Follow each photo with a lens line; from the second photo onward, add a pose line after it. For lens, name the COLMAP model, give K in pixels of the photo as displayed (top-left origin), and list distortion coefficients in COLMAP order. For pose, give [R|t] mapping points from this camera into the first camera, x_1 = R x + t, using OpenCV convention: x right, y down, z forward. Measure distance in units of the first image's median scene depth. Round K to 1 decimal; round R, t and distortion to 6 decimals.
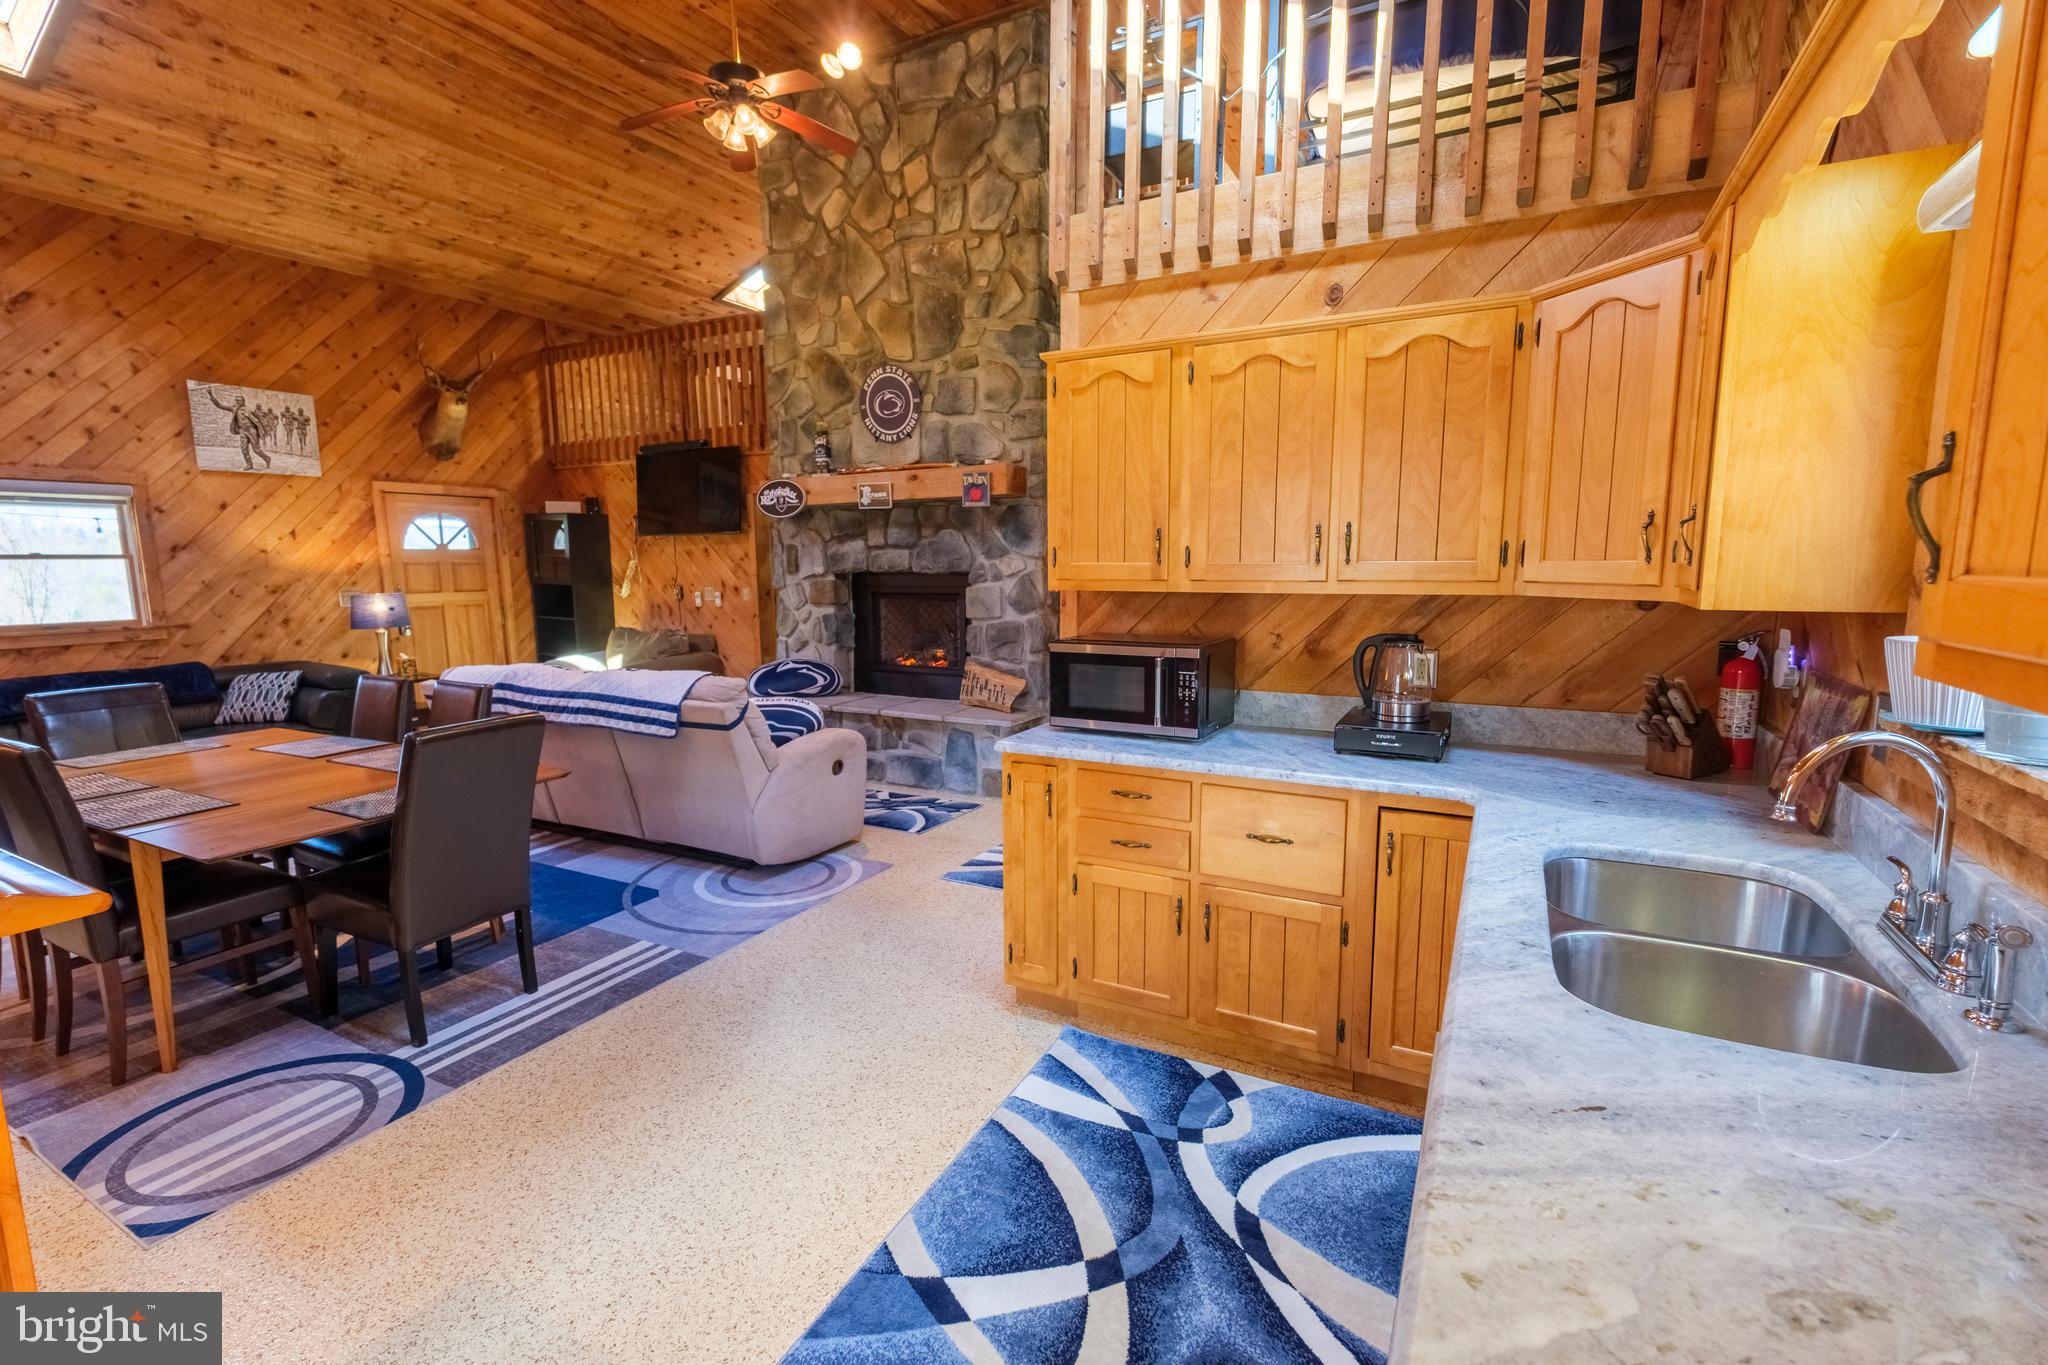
lens RADIAL K [[892.4, 0, 1020.9], [0, 892.4, 688.8], [0, 0, 1]] dist [0.003221, -0.006367]
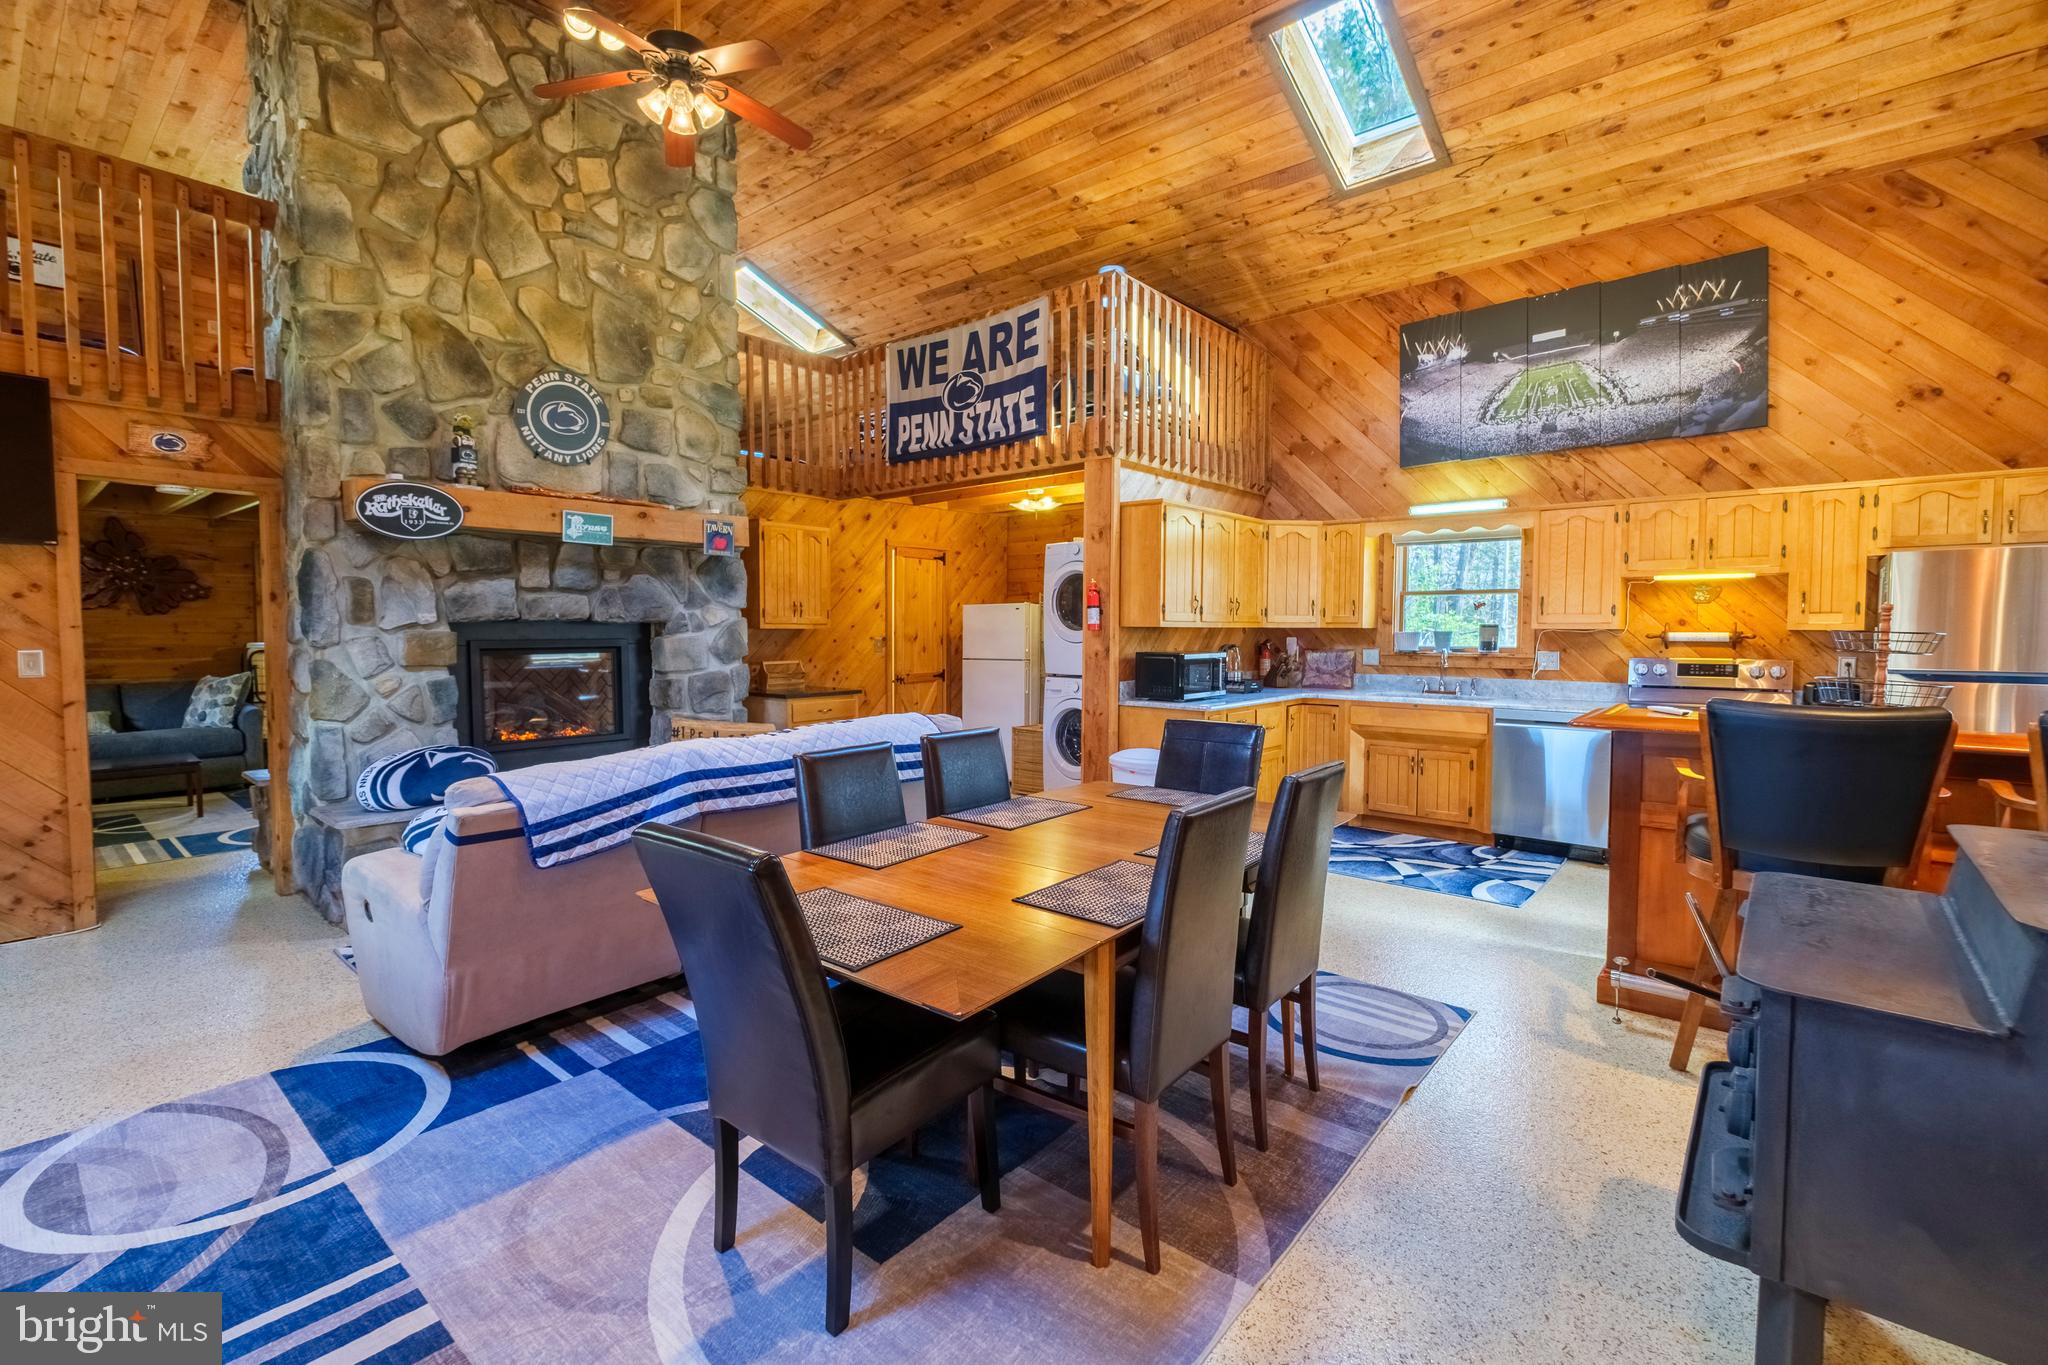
lens RADIAL K [[897.1, 0, 1033.2], [0, 897.1, 669.1], [0, 0, 1]] dist [0.014385, -0.011151]
pose [[0.200840, -0.040135, 0.978801, -0.860849], [0.135396, 0.990708, 0.012841, -0.040670], [-0.970222, 0.129947, 0.204408, 0.428251]]
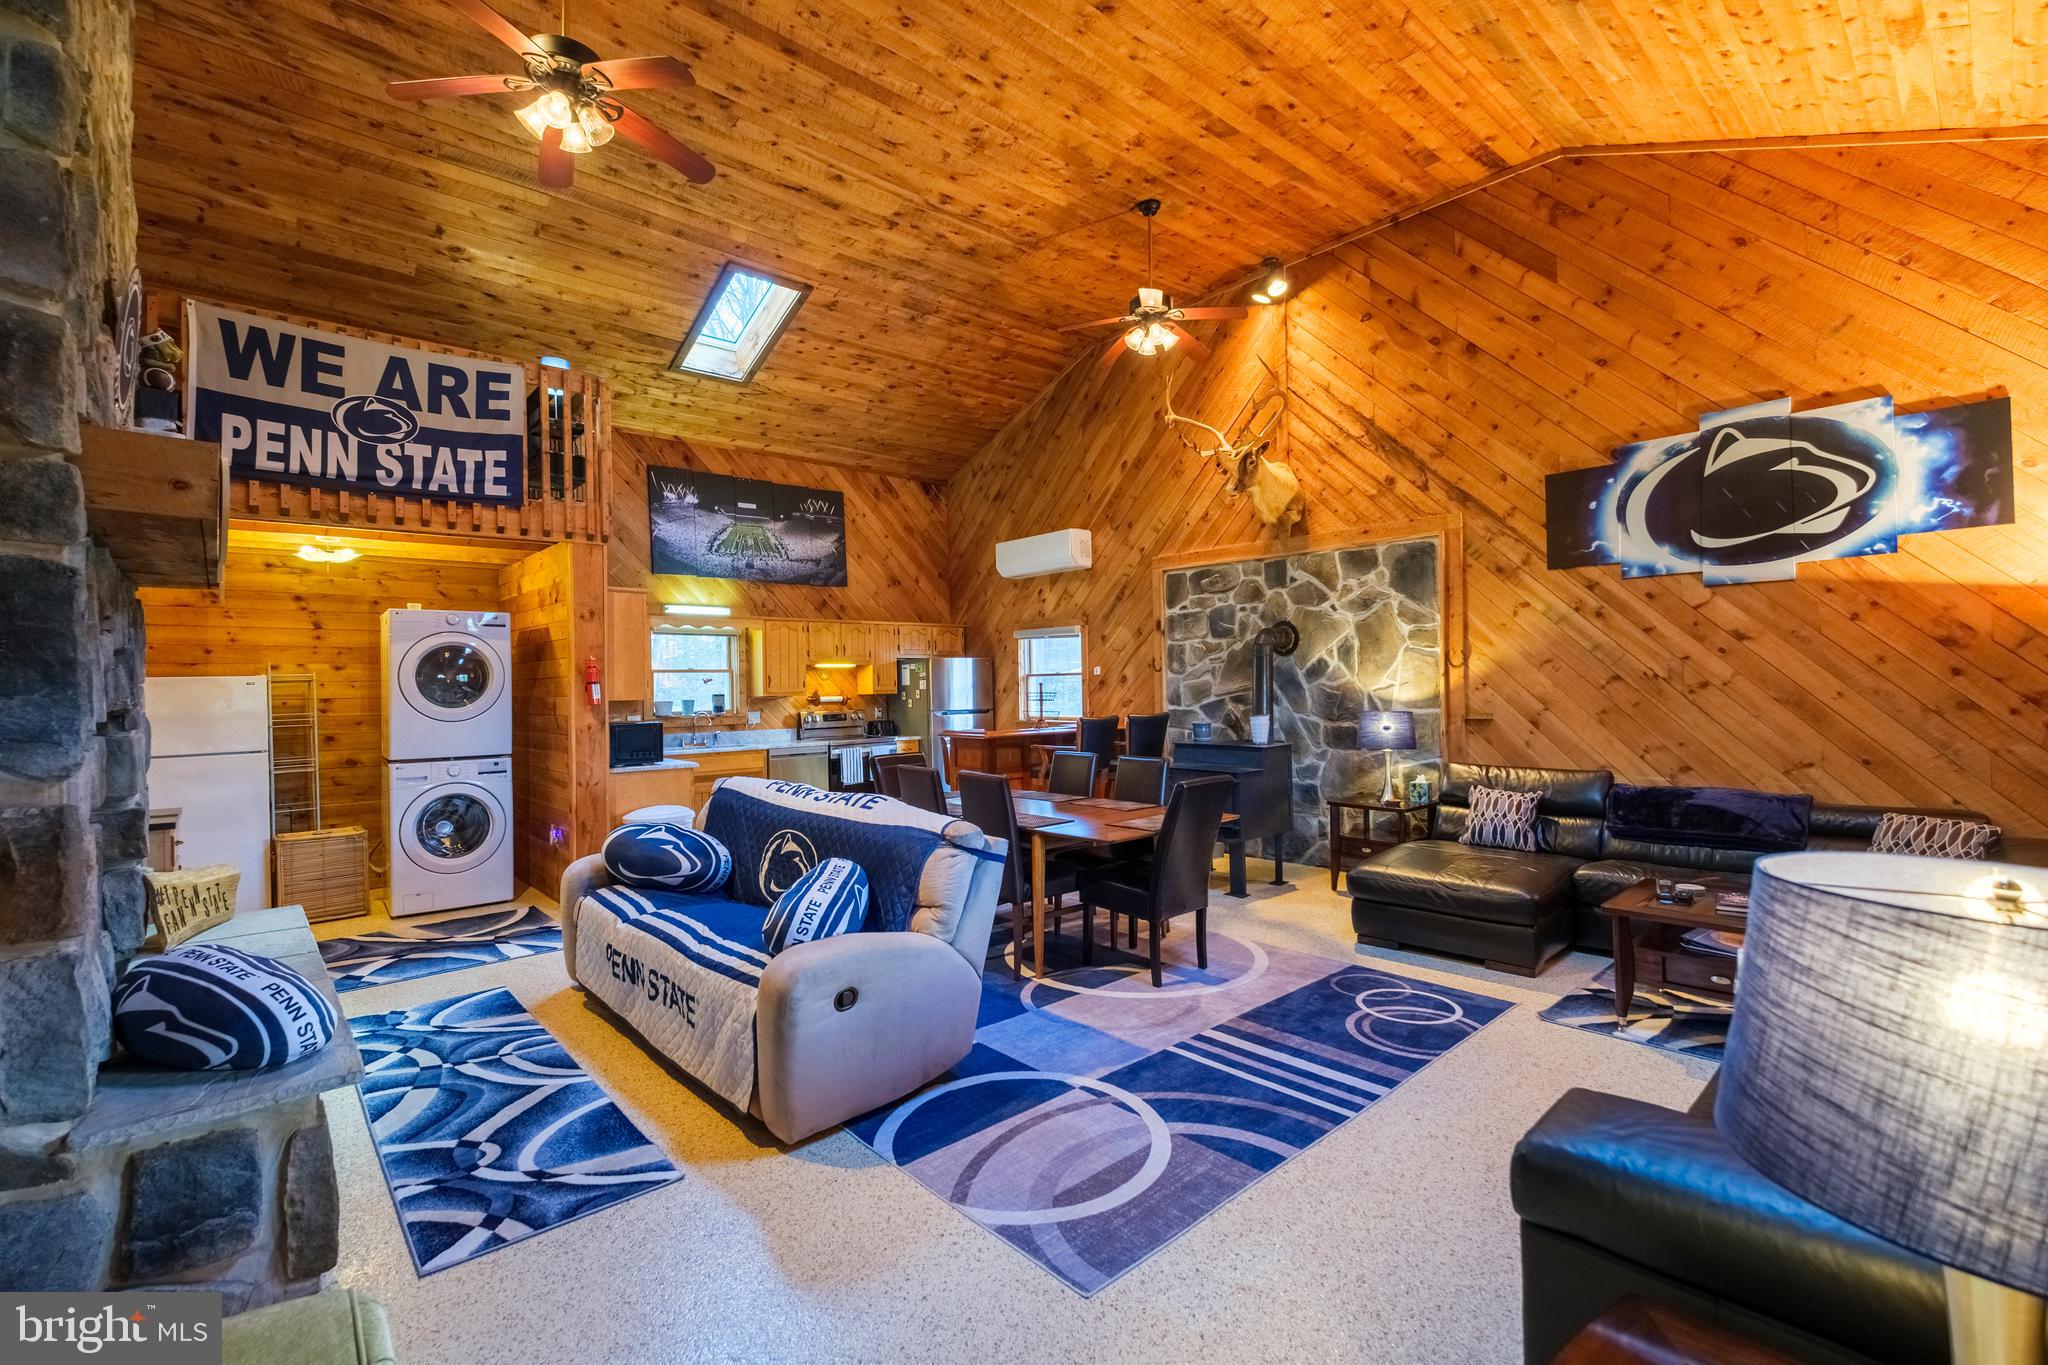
lens RADIAL K [[893.5, 0, 1023.7], [0, 893.5, 677.9], [0, 0, 1]] dist [0.006328, -0.006578]
pose [[-0.940710, 0.023159, 0.338421, -0.717137], [0.068533, 0.990069, 0.122749, -0.170358], [-0.332218, 0.138665, -0.932954, 1.265887]]
